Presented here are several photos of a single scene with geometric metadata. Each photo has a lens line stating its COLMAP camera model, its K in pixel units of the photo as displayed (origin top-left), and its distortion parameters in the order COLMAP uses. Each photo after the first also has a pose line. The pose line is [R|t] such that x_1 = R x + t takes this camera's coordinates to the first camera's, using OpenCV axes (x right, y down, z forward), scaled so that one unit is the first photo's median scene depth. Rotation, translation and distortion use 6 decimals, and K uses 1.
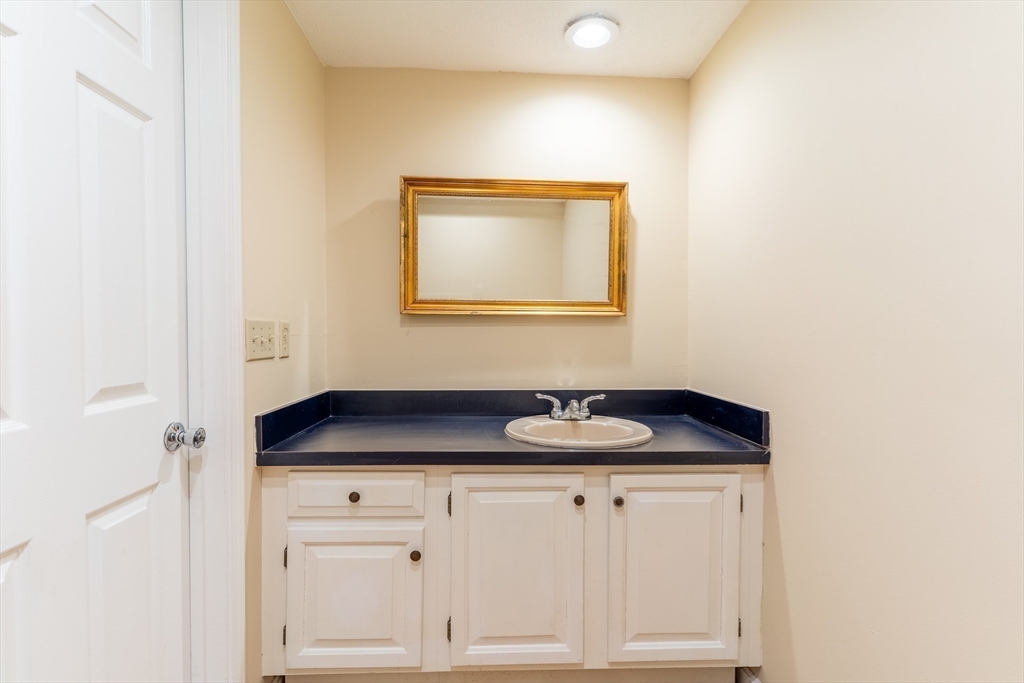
lens RADIAL K [[505.2, 0, 512.0], [0, 505.2, 341.5], [0, 0, 1]] dist [0.001918, 0.000624]
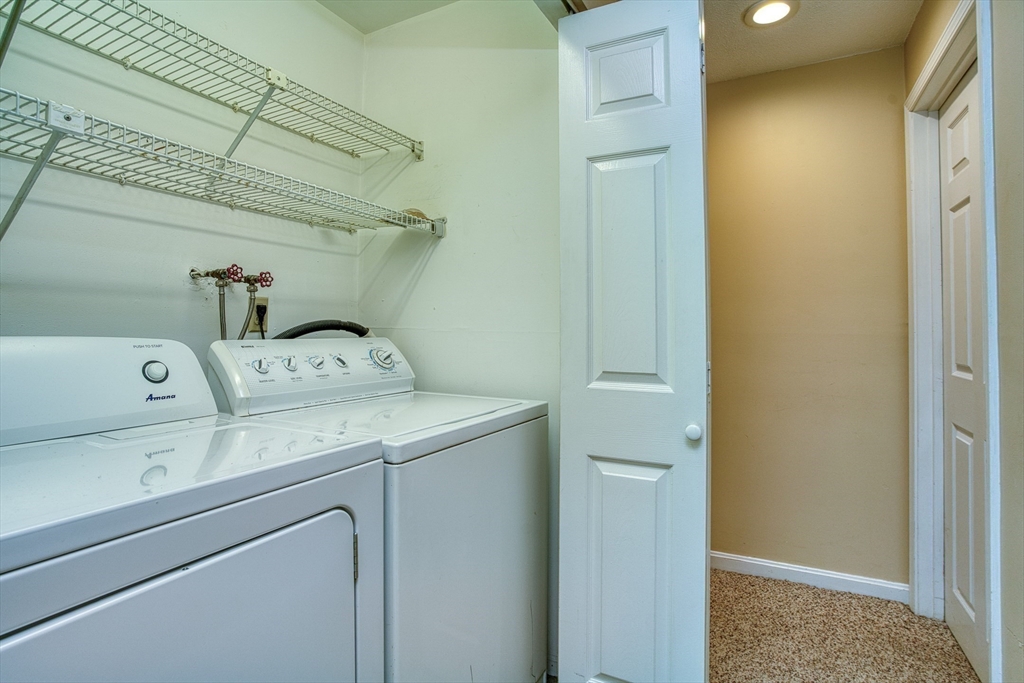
lens RADIAL K [[505.2, 0, 512.0], [0, 505.2, 341.5], [0, 0, 1]] dist [0.001918, 0.000624]
pose [[-0.511838, 0.003899, -0.859073, 0.459232], [-0.013880, 0.999822, 0.012807, -0.002694], [0.858970, 0.018479, -0.511692, 1.334527]]
